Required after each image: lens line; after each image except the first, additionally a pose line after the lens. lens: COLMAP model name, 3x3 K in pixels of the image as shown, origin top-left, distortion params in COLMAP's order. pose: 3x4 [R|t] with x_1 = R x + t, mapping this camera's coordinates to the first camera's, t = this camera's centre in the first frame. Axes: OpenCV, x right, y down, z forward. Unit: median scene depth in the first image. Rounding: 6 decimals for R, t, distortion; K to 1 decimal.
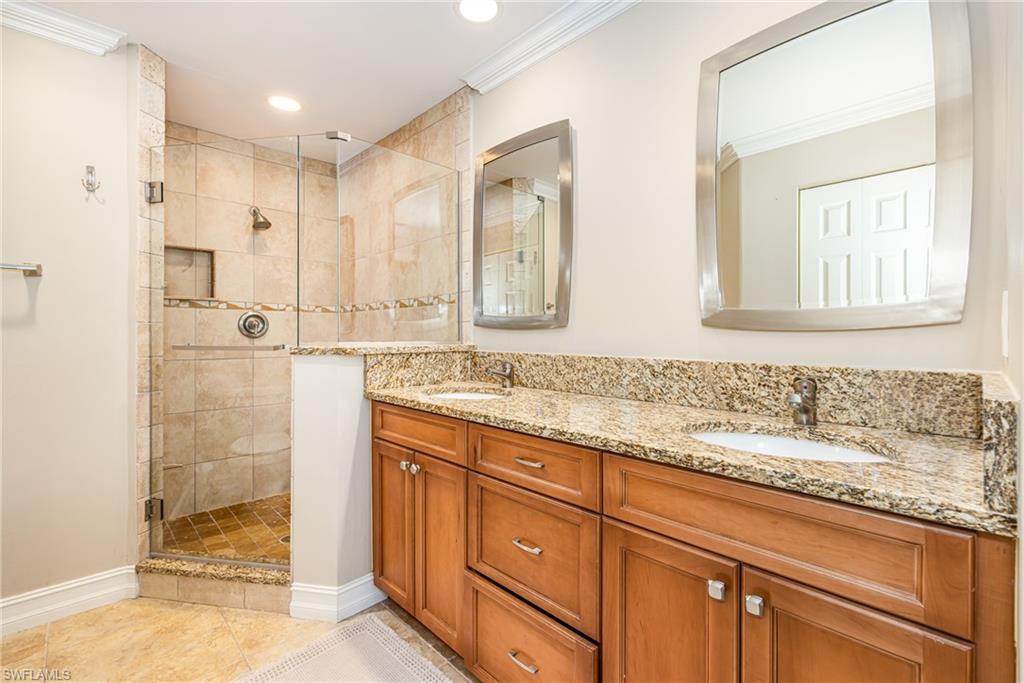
lens RADIAL K [[456.3, 0, 510.9], [0, 456.3, 336.9], [0, 0, 1]] dist [0.000165, 0.000178]
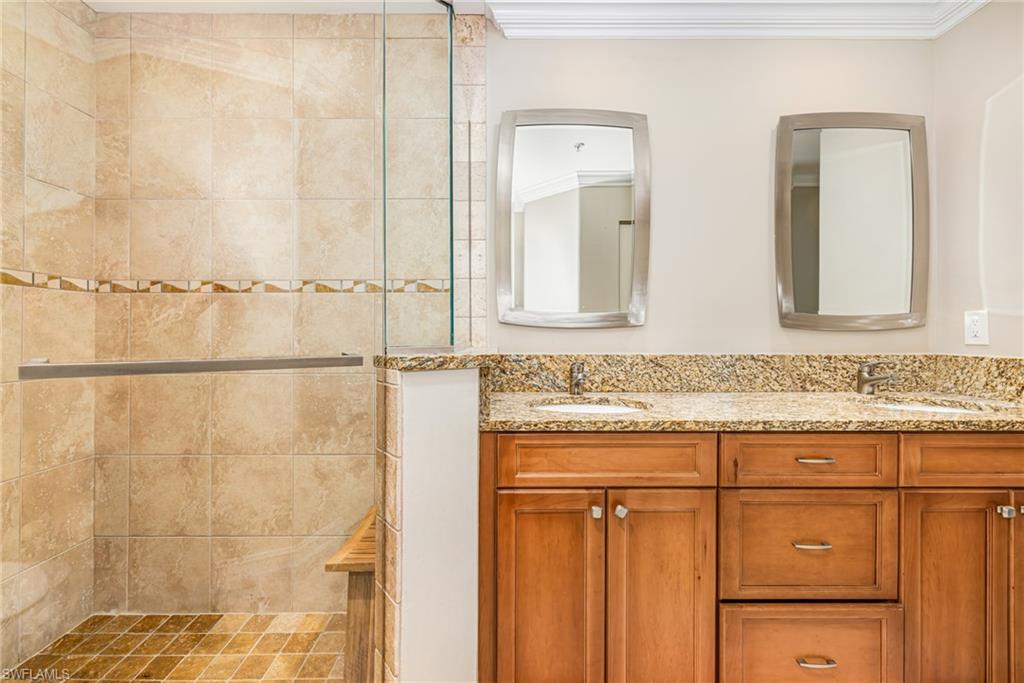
lens RADIAL K [[445.6, 0, 506.0], [0, 445.6, 334.3], [0, 0, 1]] dist [0.000077, 0.000005]
pose [[0.686121, -0.001340, 0.727486, -0.971663], [0.004776, 0.999985, -0.002663, -0.002327], [-0.727472, 0.005301, 0.686117, 0.700176]]
